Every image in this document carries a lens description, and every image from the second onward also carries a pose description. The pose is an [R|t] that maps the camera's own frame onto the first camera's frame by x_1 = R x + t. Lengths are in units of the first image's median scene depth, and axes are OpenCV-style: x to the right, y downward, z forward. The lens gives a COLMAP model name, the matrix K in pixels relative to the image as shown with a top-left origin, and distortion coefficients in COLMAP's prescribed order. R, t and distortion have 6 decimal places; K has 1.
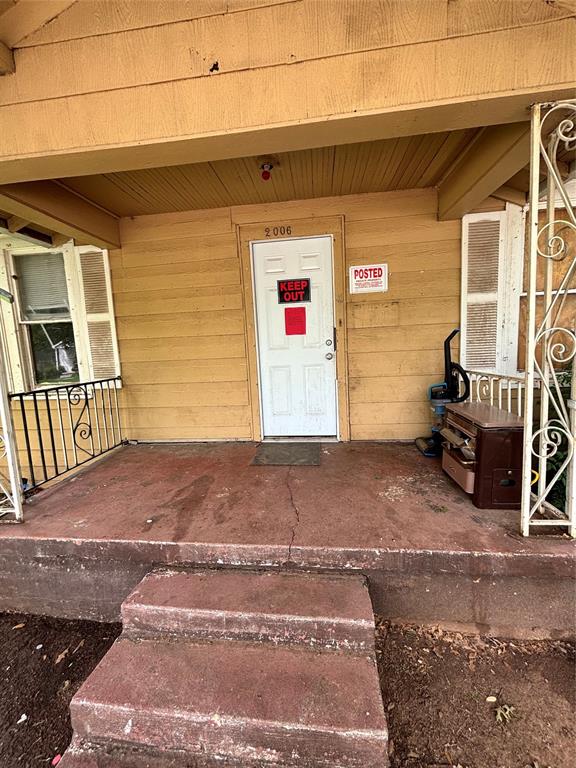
lens RADIAL K [[312.1, 0, 288.0], [0, 312.1, 384.0], [0, 0, 1]] dist [0.000628, 0.000452]
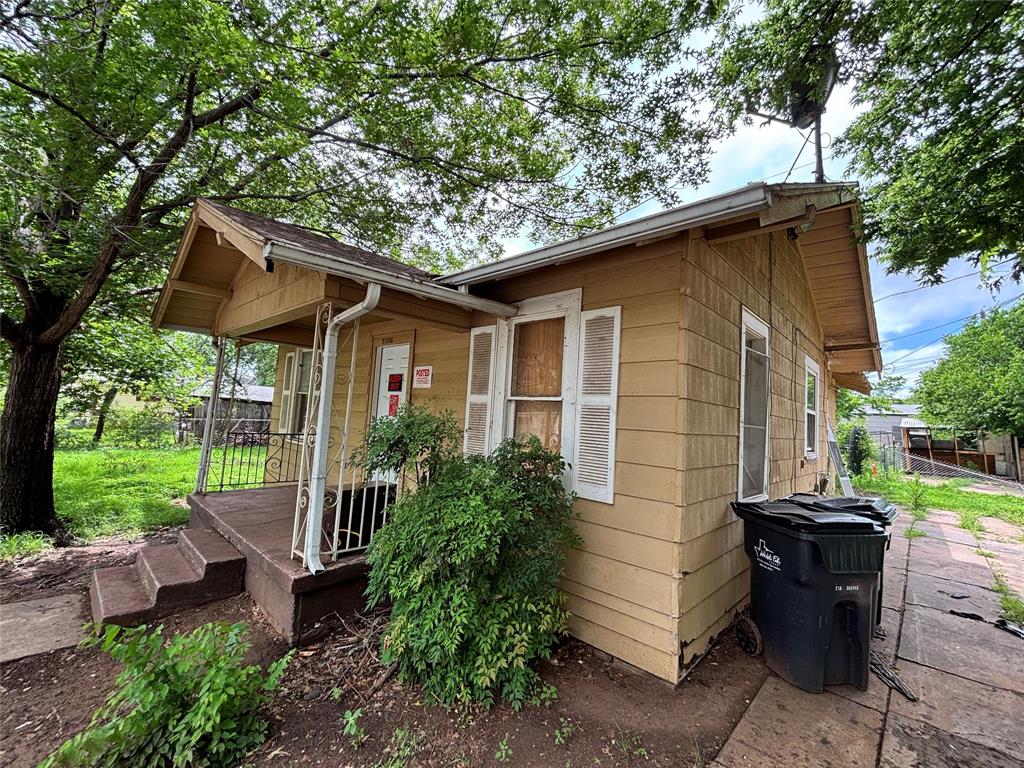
lens RADIAL K [[418.4, 0, 510.1], [0, 418.4, 385.3], [0, 0, 1]] dist [0.002146, -0.000134]
pose [[0.807728, 0.049337, -0.587488, 1.458178], [-0.167434, 0.974658, -0.148351, -0.113668], [0.565280, 0.218192, 0.795519, -0.110166]]
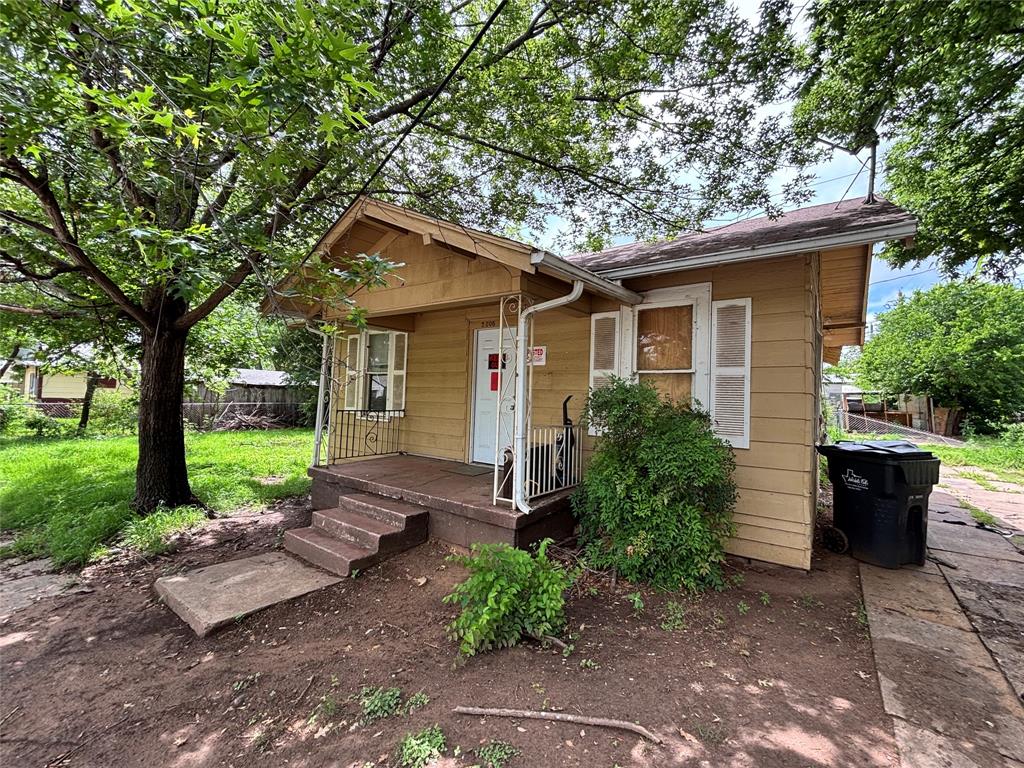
lens RADIAL K [[416.1, 0, 512.0], [0, 416.1, 384.0], [0, 0, 1]] dist [0.000628, 0.000452]
pose [[0.871851, 0.057917, -0.486334, 1.058166], [-0.130915, 0.984411, -0.117459, 0.025227], [0.471950, 0.166075, 0.865842, -0.647324]]
